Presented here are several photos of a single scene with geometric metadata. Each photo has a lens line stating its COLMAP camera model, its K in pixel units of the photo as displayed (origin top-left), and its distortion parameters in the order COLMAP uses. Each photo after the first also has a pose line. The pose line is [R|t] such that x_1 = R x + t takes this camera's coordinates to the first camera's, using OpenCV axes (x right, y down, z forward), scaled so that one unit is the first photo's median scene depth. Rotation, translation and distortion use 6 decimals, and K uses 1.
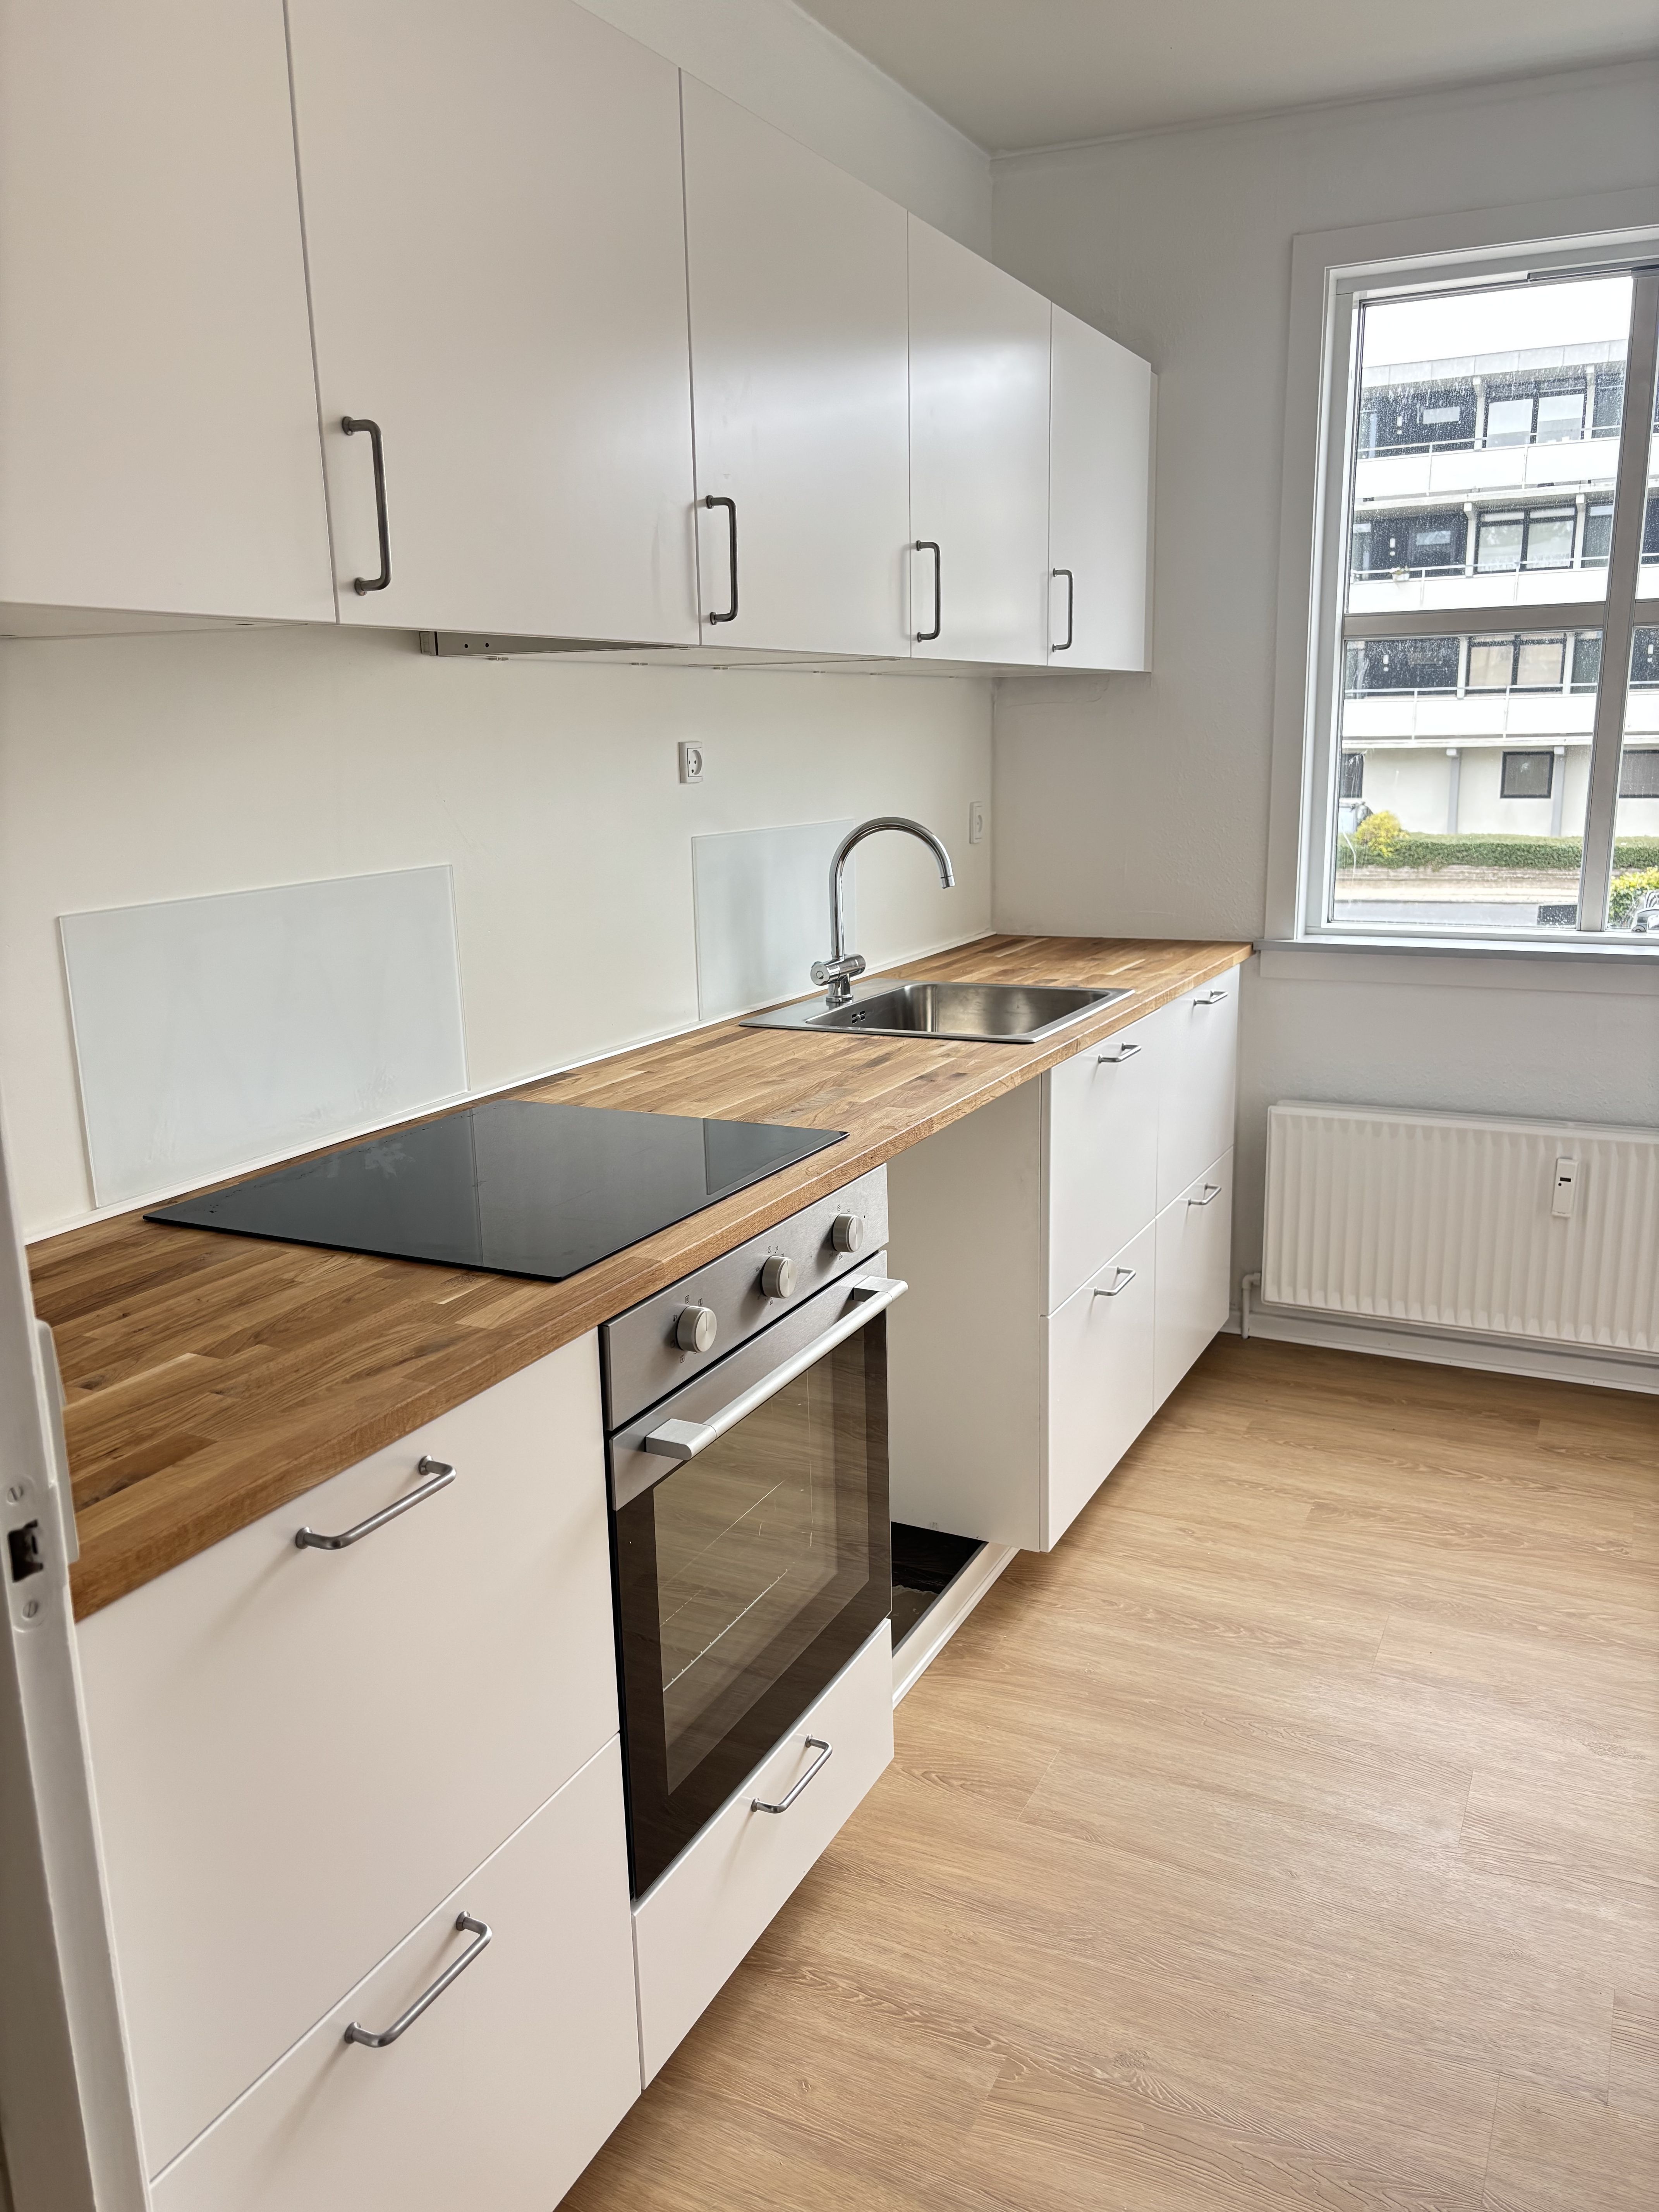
lens RADIAL K [[1691.3, 0, 829.5], [0, 1691.3, 1106.0], [0, 0, 1]] dist [0.025912, -0.012910]
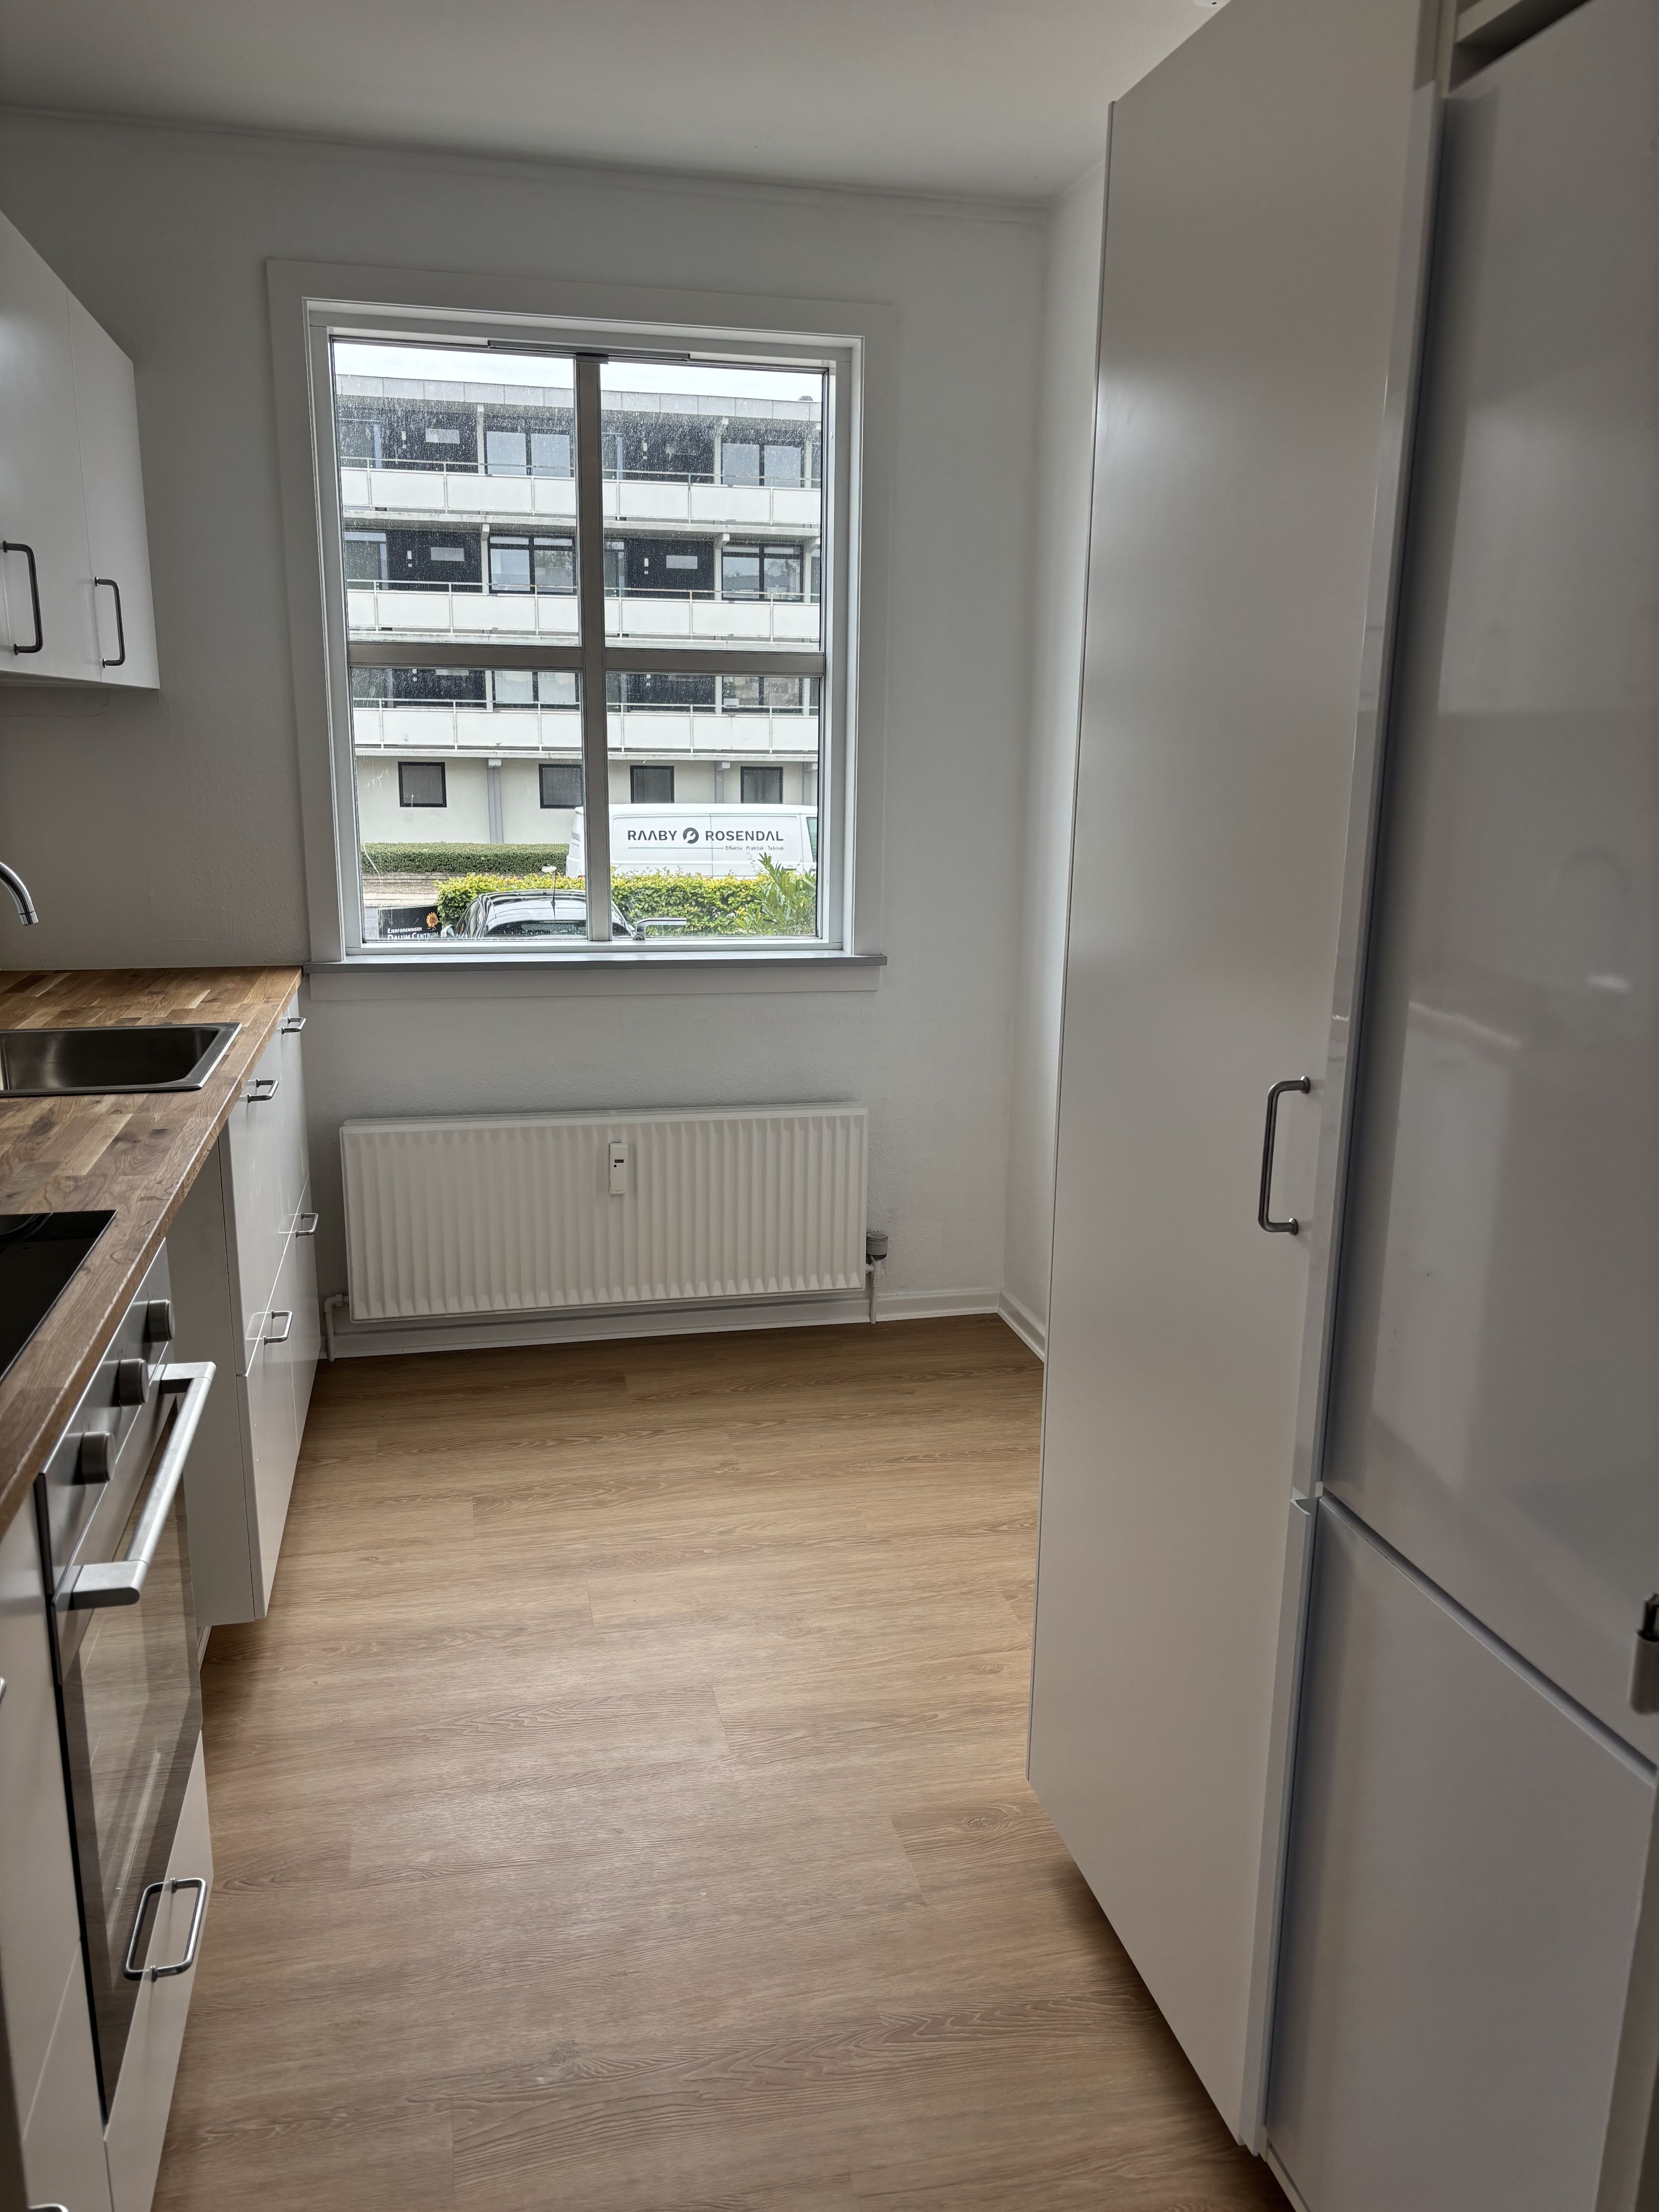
lens RADIAL K [[1680.8, 0, 826.5], [0, 1680.8, 1113.6], [0, 0, 1]] dist [0.047044, -0.052340]
pose [[0.775978, -0.111310, 0.620860, -0.169754], [0.110660, 0.993064, 0.039732, -0.019681], [-0.620977, 0.037873, 0.782914, 0.043170]]
